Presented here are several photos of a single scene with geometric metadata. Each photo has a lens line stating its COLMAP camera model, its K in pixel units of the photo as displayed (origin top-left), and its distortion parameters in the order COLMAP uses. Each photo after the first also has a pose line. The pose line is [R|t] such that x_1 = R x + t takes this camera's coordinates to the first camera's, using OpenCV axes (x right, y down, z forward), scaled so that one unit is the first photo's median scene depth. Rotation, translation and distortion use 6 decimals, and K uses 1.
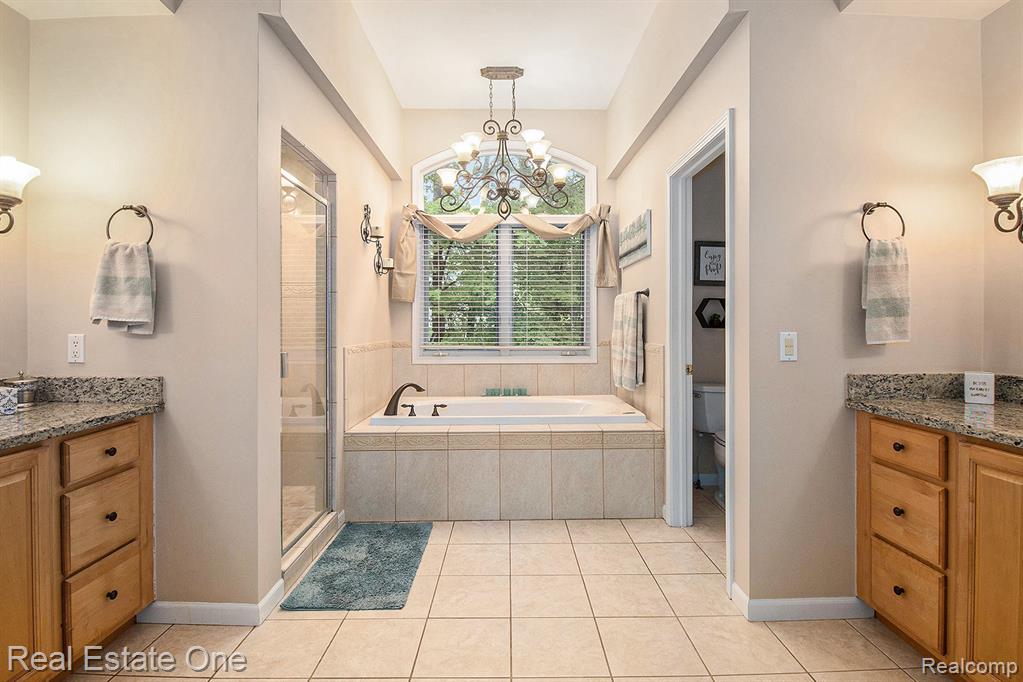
lens RADIAL K [[466.8, 0, 514.2], [0, 466.8, 327.5], [0, 0, 1]] dist [0.000984, -0.000189]
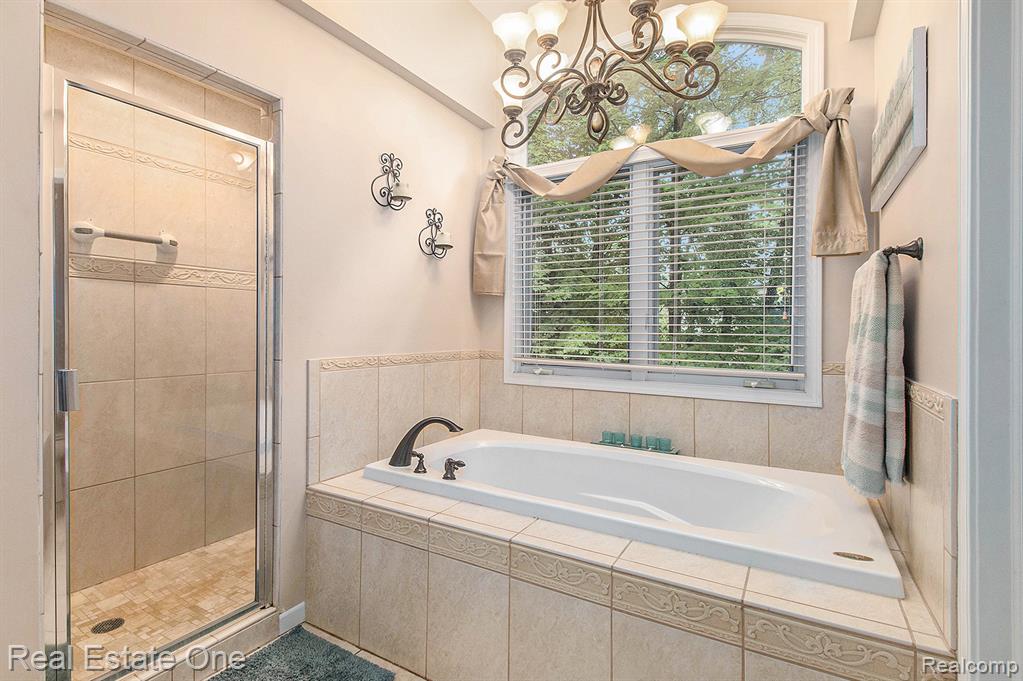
lens RADIAL K [[466.8, 0, 514.2], [0, 466.8, 327.0], [0, 0, 1]] dist [0.000984, -0.000189]
pose [[0.847969, 0.009660, -0.529958, 0.193503], [-0.014260, 0.999888, -0.004590, -0.004590], [0.529854, 0.011449, 0.848012, 0.467286]]
